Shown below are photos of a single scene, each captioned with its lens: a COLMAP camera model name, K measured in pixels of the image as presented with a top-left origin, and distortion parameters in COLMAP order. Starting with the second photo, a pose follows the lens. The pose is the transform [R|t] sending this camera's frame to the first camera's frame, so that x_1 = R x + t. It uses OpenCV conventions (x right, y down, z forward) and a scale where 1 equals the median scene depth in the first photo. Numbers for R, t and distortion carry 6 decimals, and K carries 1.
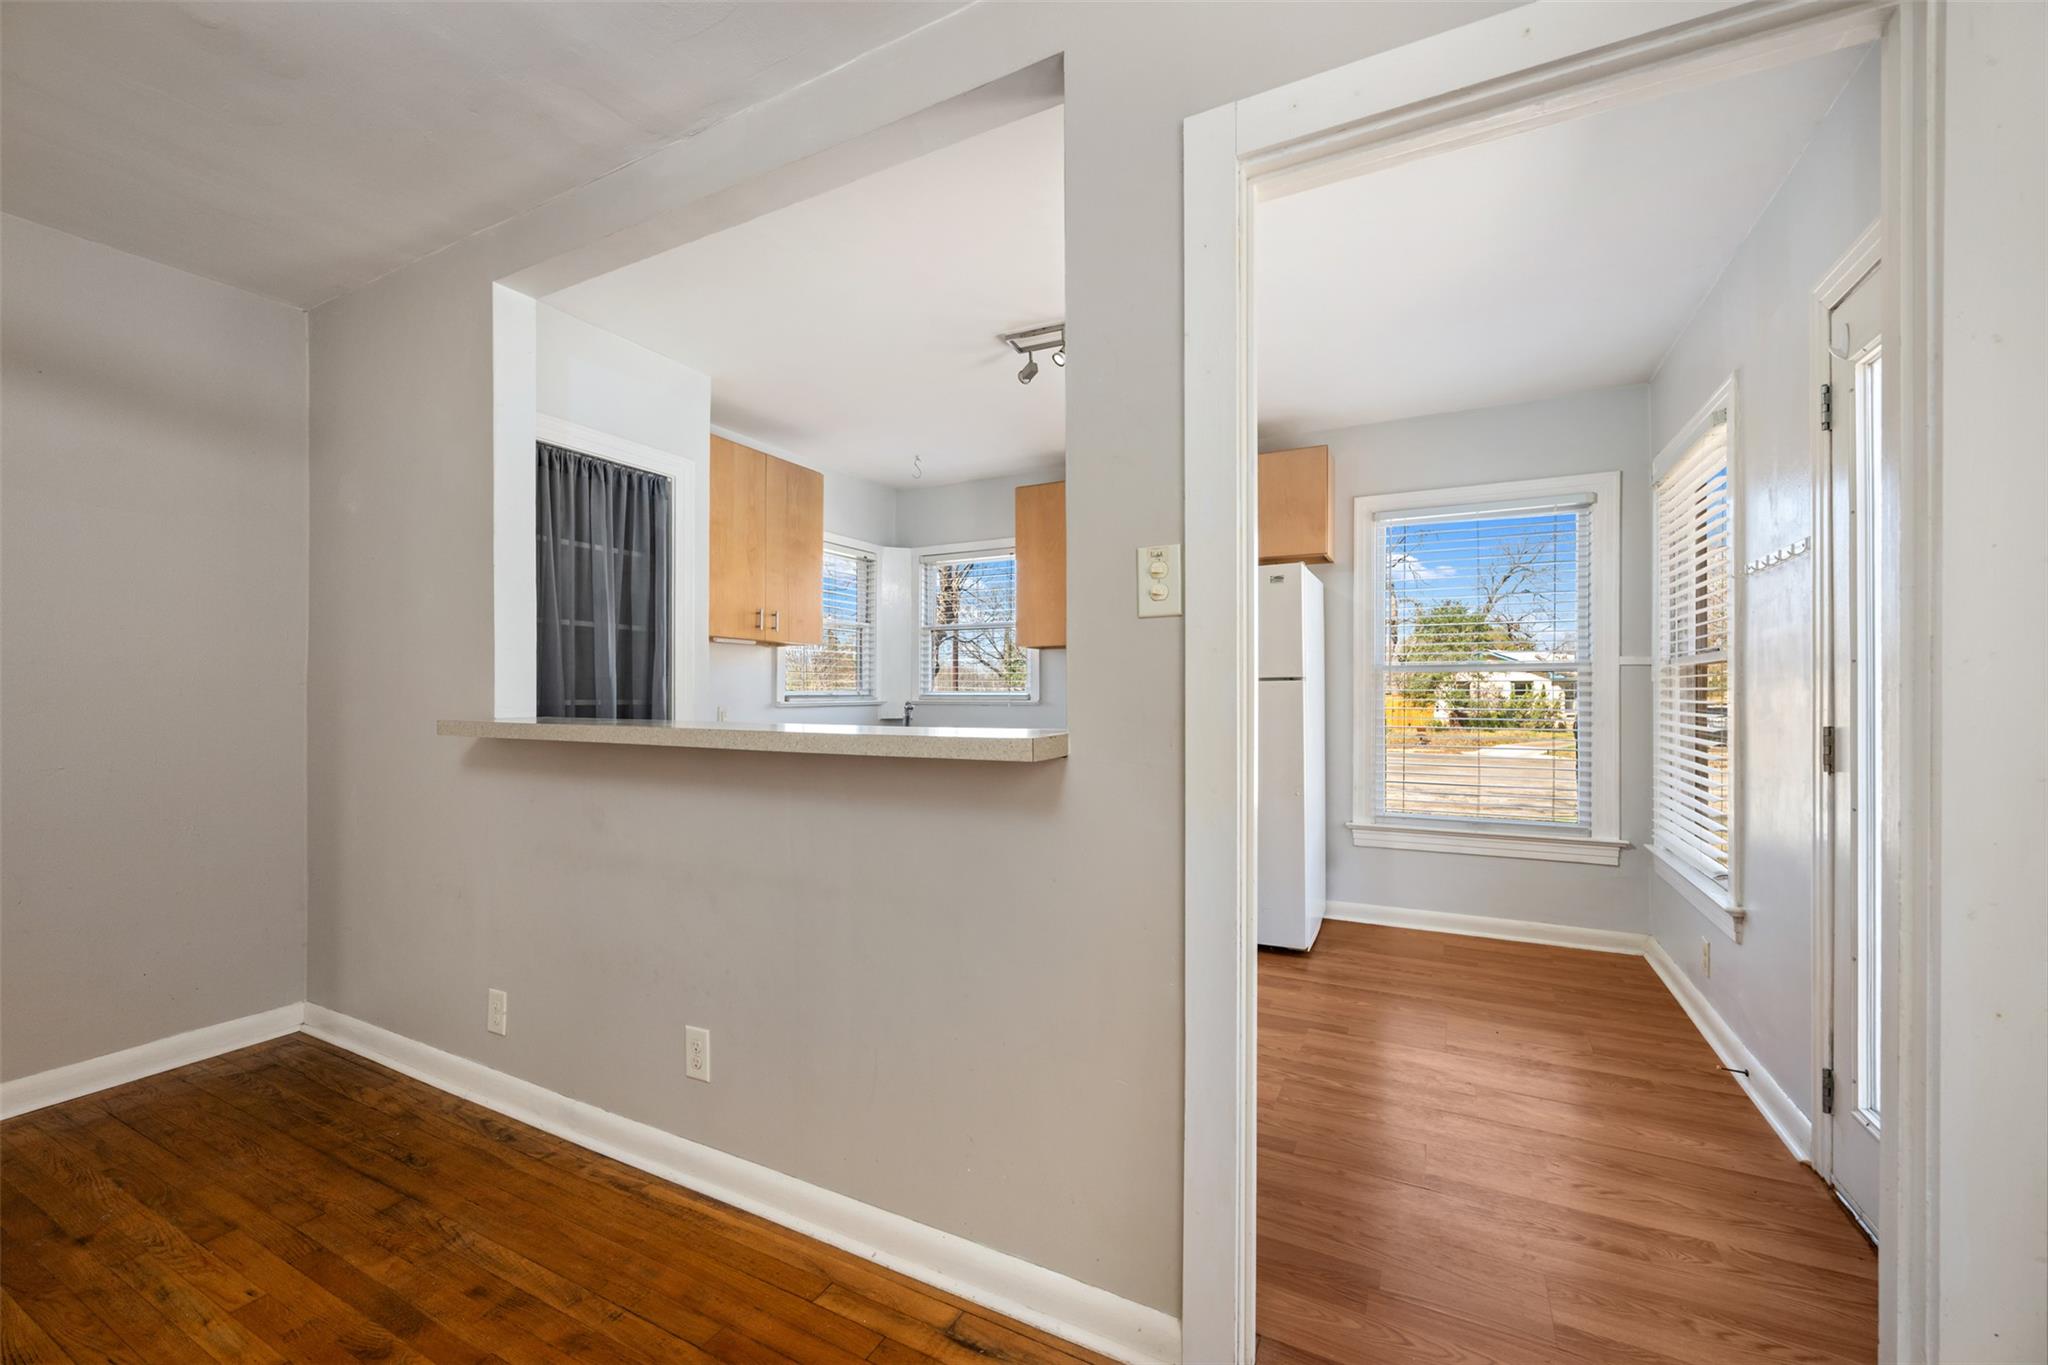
lens RADIAL K [[812.8, 0, 1021.6], [0, 812.8, 689.6], [0, 0, 1]] dist [-0.000659, -0.000081]
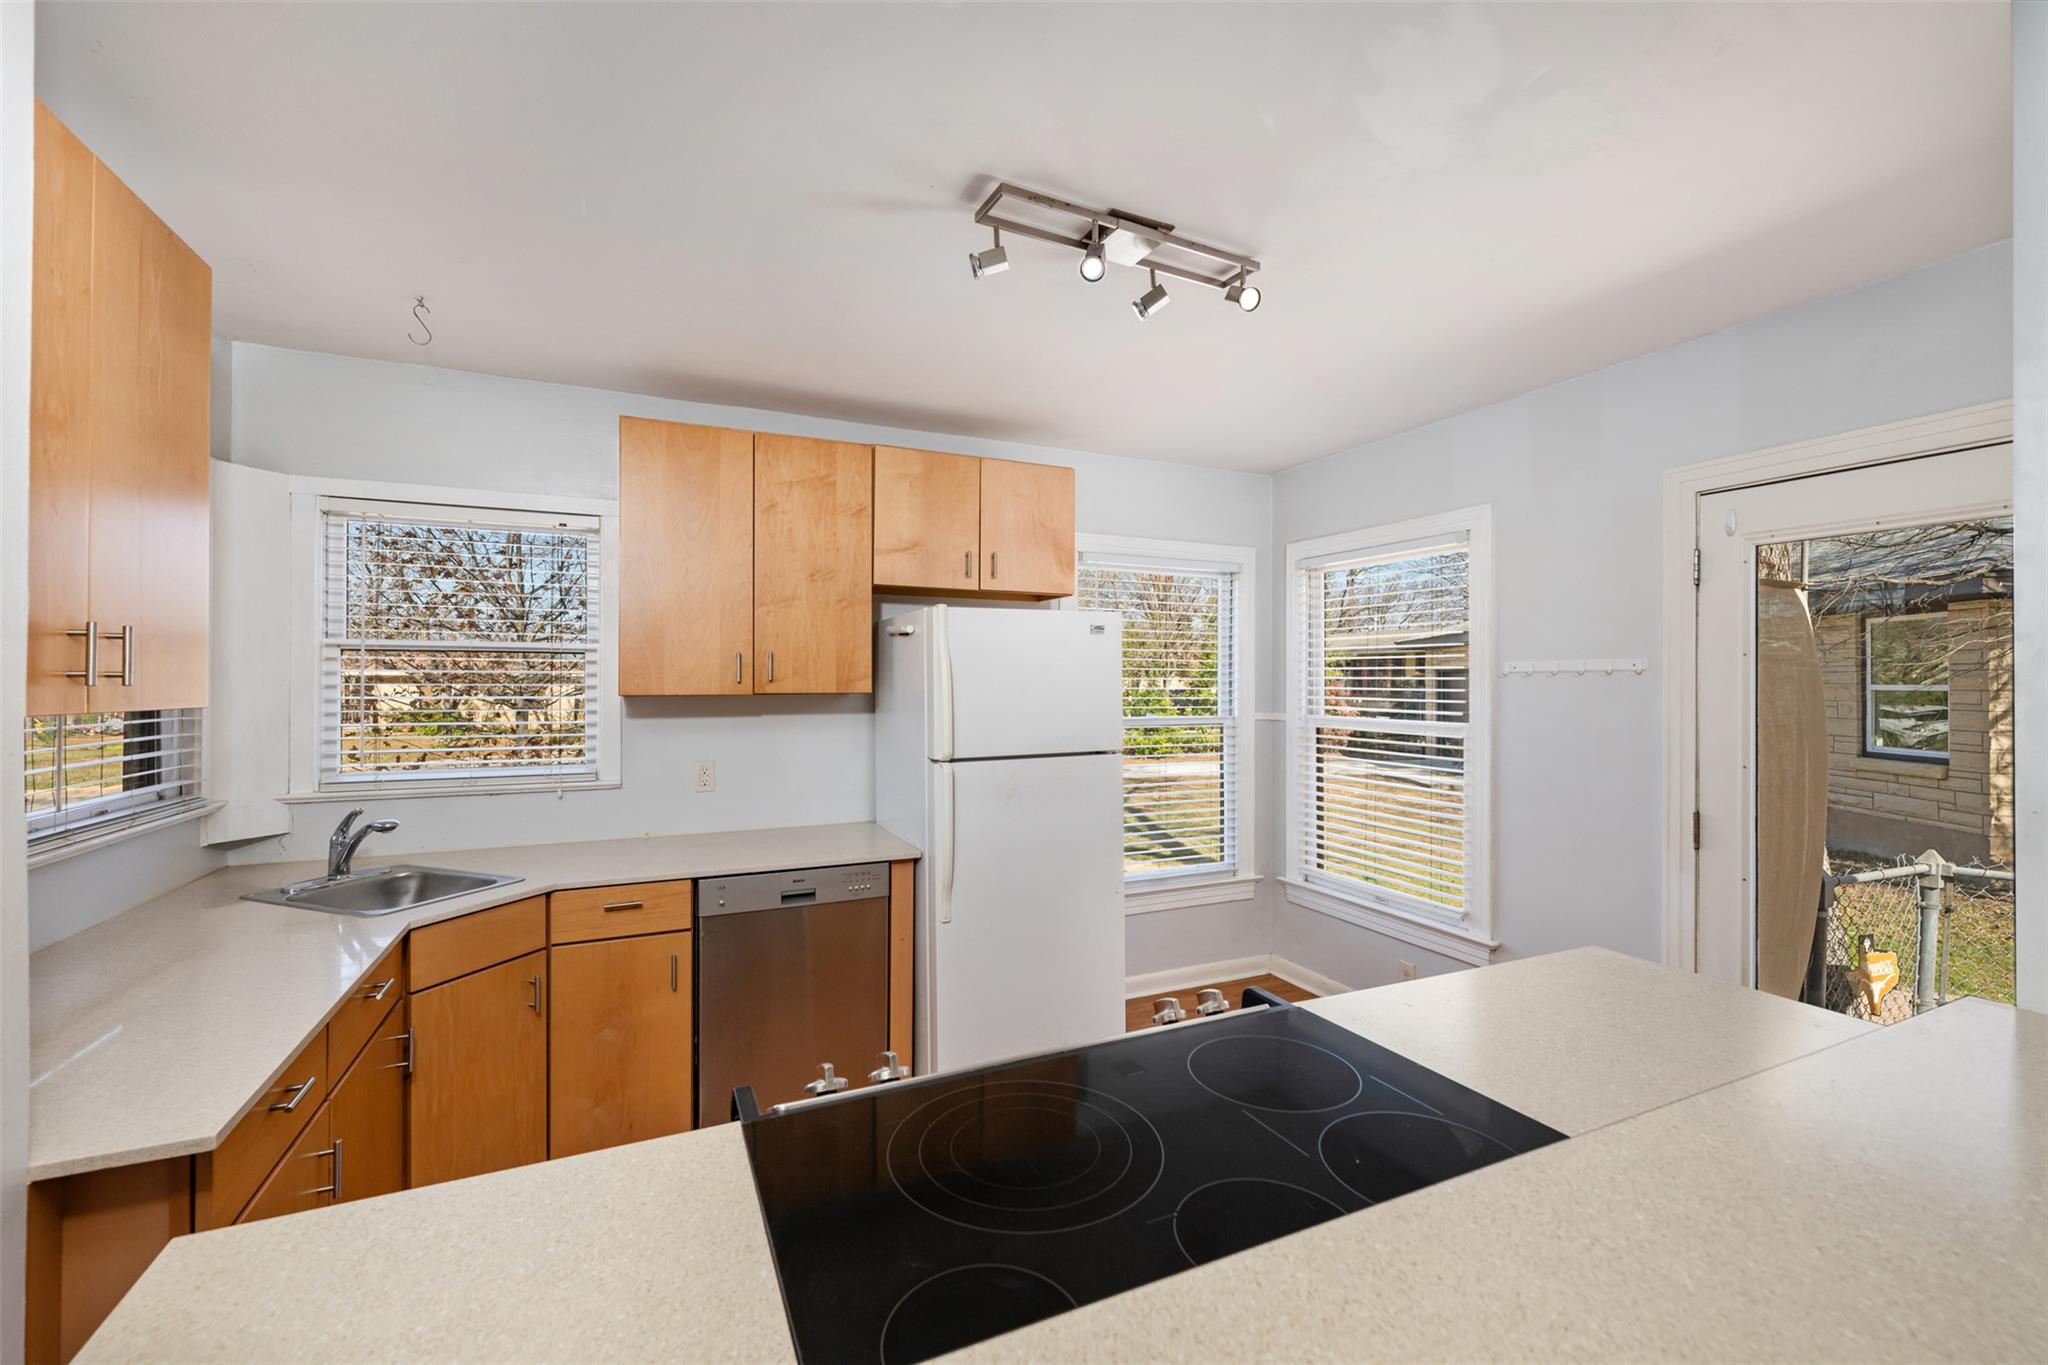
lens RADIAL K [[842.9, 0, 1024.0], [0, 842.9, 682.5], [0, 0, 1]] dist [-0.000344, -0.000128]
pose [[0.614317, 0.002077, 0.789056, -0.382420], [-0.004852, 0.999988, 0.001146, -0.082047], [-0.789044, -0.004533, 0.614320, 0.529901]]
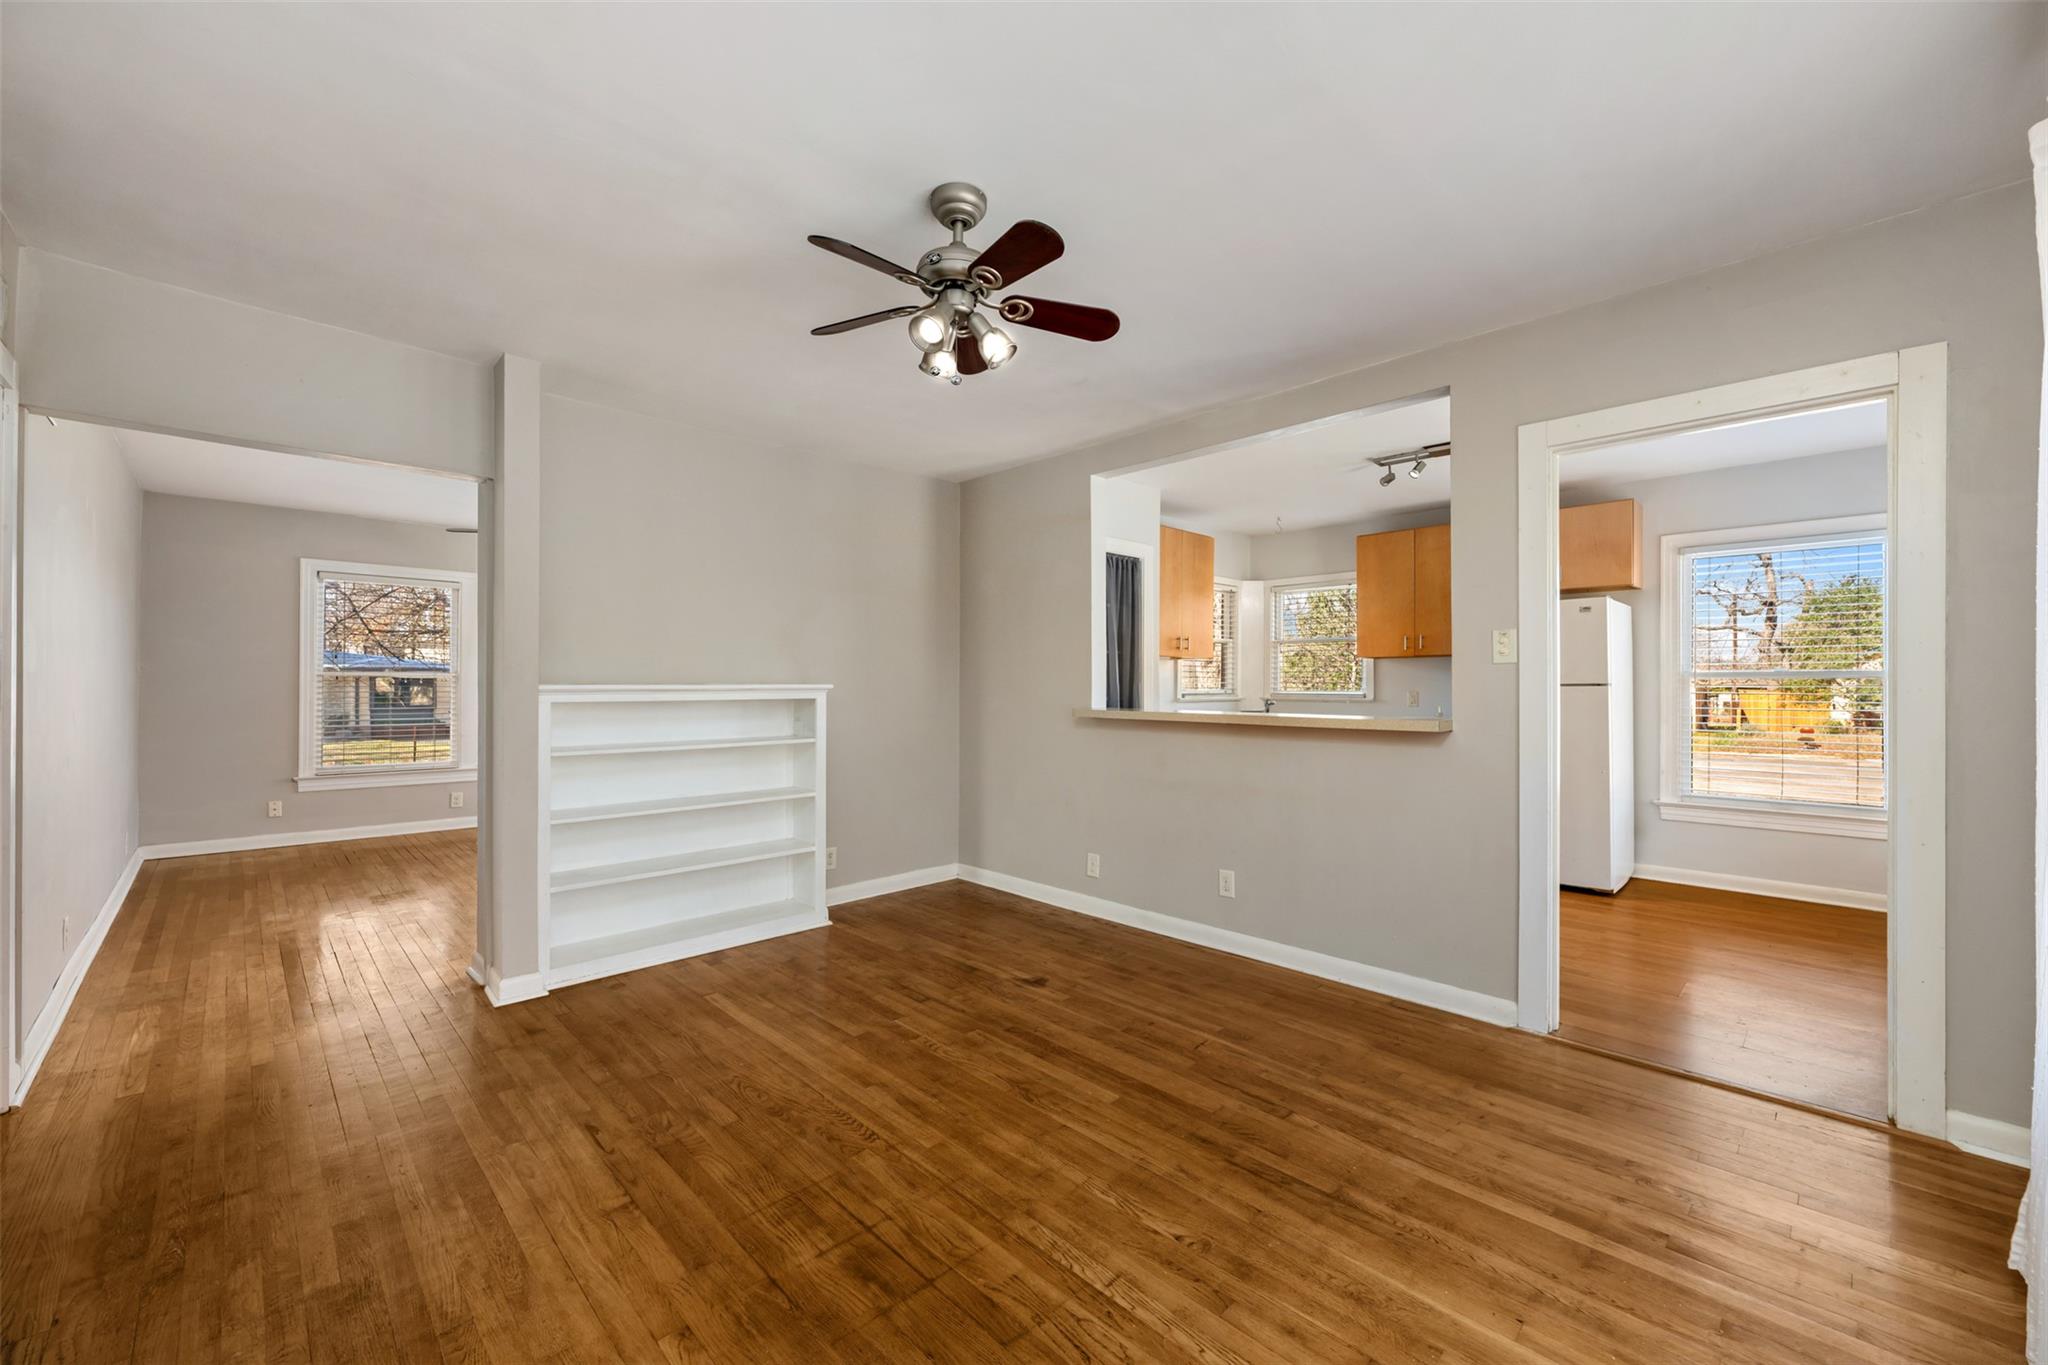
lens RADIAL K [[810.8, 0, 1024.0], [0, 810.8, 682.5], [0, 0, 1]] dist [0.001654, 0.000350]
pose [[0.949240, 0.001037, -0.314551, -0.134421], [-0.000734, 0.999999, 0.001082, -0.017042], [0.314552, -0.000797, 0.949240, -0.528005]]
